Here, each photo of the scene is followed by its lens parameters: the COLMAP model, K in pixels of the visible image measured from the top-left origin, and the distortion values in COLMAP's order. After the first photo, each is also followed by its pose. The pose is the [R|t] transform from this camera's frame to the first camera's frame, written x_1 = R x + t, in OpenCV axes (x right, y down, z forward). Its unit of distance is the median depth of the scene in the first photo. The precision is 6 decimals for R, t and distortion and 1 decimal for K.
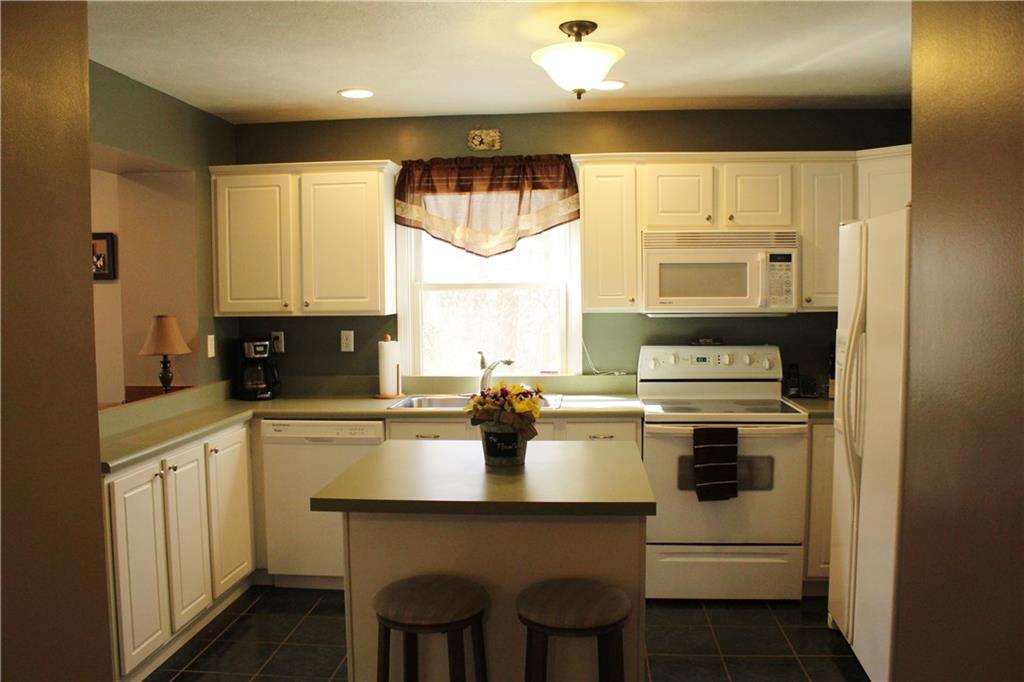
lens RADIAL K [[886.9, 0, 514.0], [0, 886.9, 346.9], [0, 0, 1]] dist [-0.130303, 0.001858]
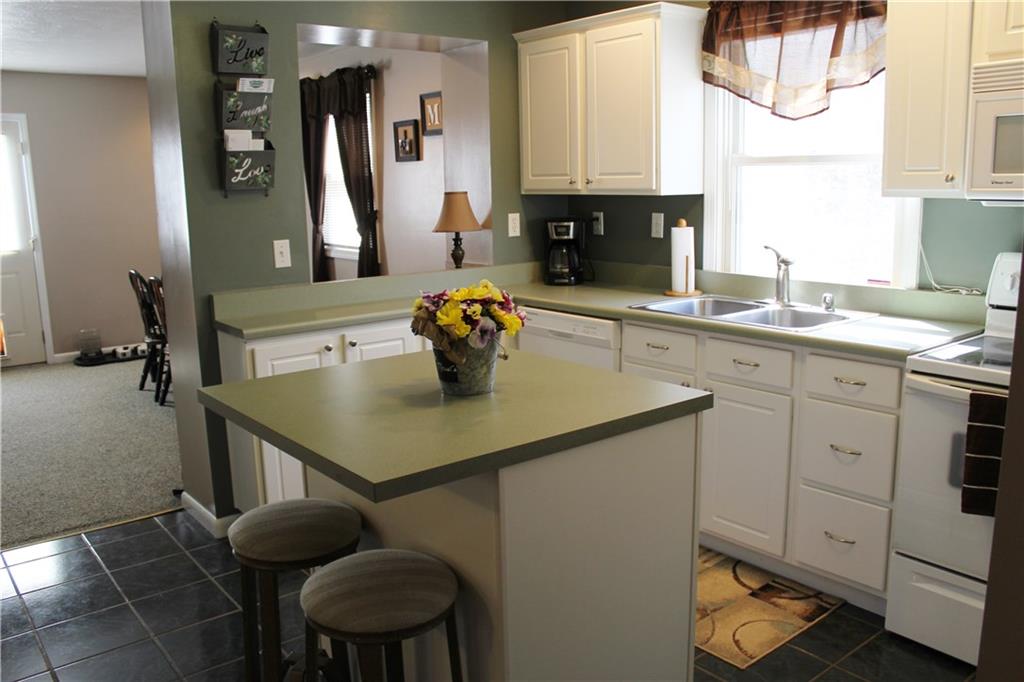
lens RADIAL K [[862.9, 0, 520.0], [0, 862.9, 335.7], [0, 0, 1]] dist [-0.136945, 0.119604]
pose [[0.694031, 0.126070, -0.708821, 0.341854], [-0.037283, 0.989521, 0.139490, -0.012619], [0.718979, -0.070383, 0.691458, 0.336797]]
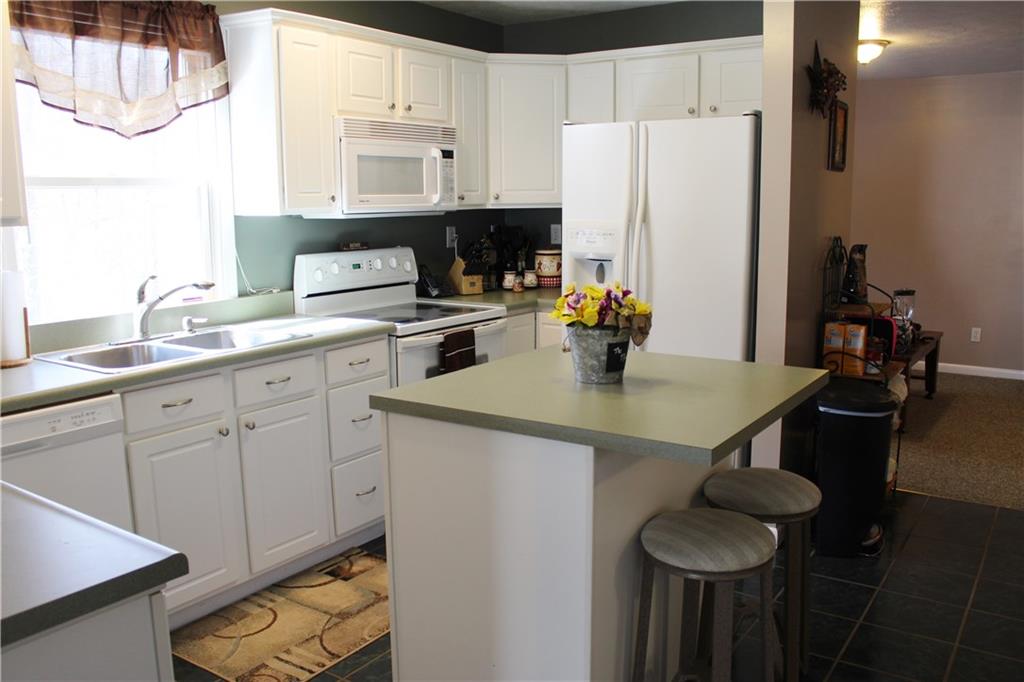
lens RADIAL K [[862.9, 0, 515.5], [0, 862.9, 347.2], [0, 0, 1]] dist [-0.136945, 0.119604]
pose [[0.490988, -0.142925, 0.859362, -0.473414], [0.065391, 0.989714, 0.127245, -0.004701], [-0.868709, -0.006282, 0.495284, 0.425952]]
